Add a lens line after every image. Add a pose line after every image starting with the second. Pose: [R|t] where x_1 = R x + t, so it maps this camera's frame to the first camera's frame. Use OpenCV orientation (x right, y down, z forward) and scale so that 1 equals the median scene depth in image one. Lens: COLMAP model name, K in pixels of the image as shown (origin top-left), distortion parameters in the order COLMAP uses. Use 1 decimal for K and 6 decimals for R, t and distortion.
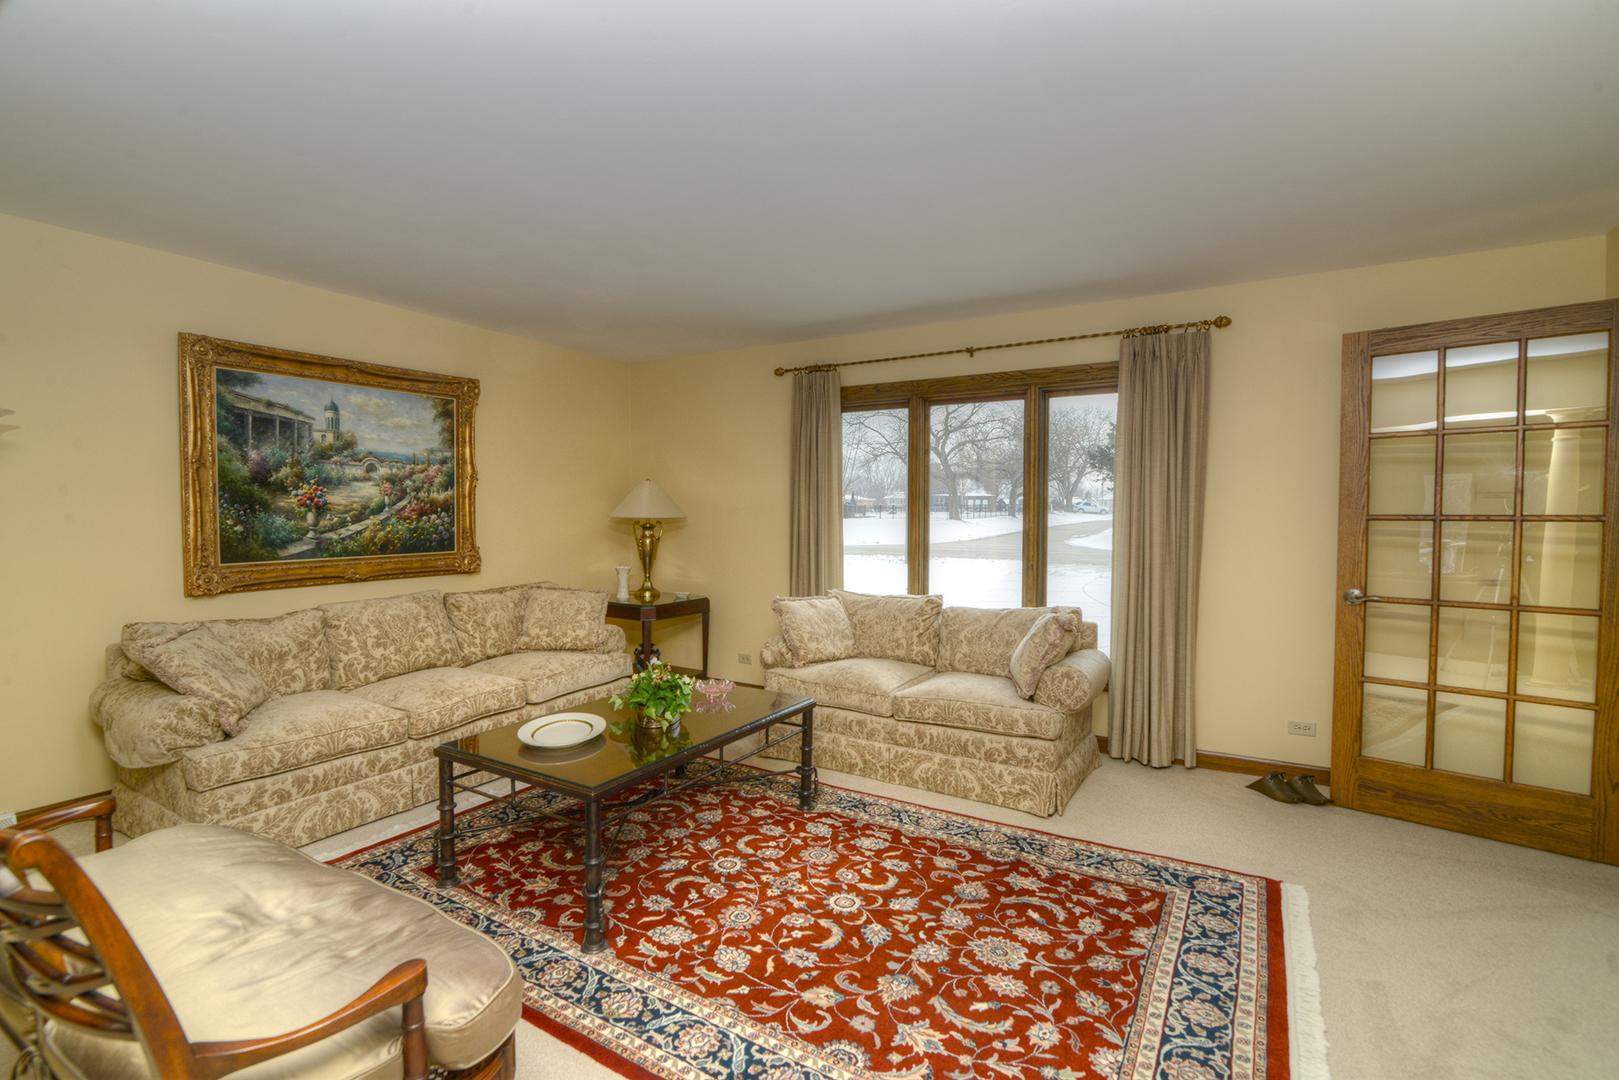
lens RADIAL K [[746.5, 0, 802.9], [0, 746.5, 538.2], [0, 0, 1]] dist [-0.018293, -0.000192]
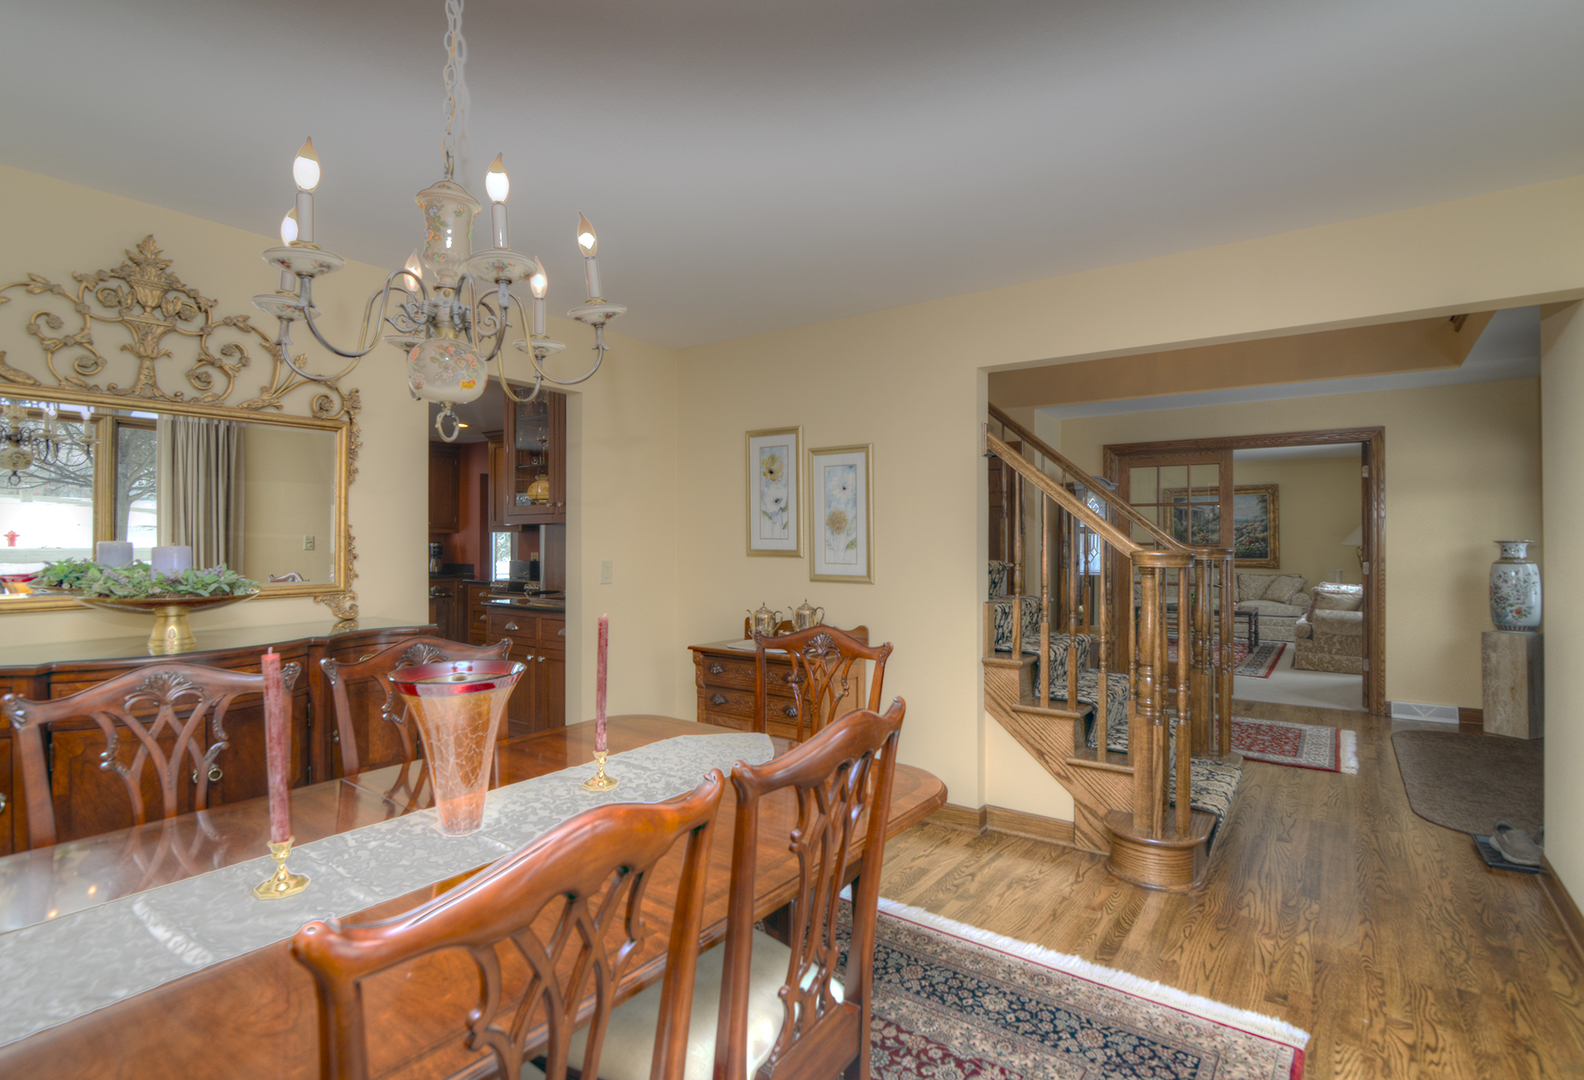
lens RADIAL K [[774.4, 0, 792.0], [0, 774.4, 540.0], [0, 0, 1]] dist [-0.019082, 0.000680]
pose [[-0.079135, -0.005953, -0.996846, 2.884491], [-0.031508, 0.999497, -0.003468, 0.020346], [0.996366, 0.031134, -0.079282, -0.422324]]
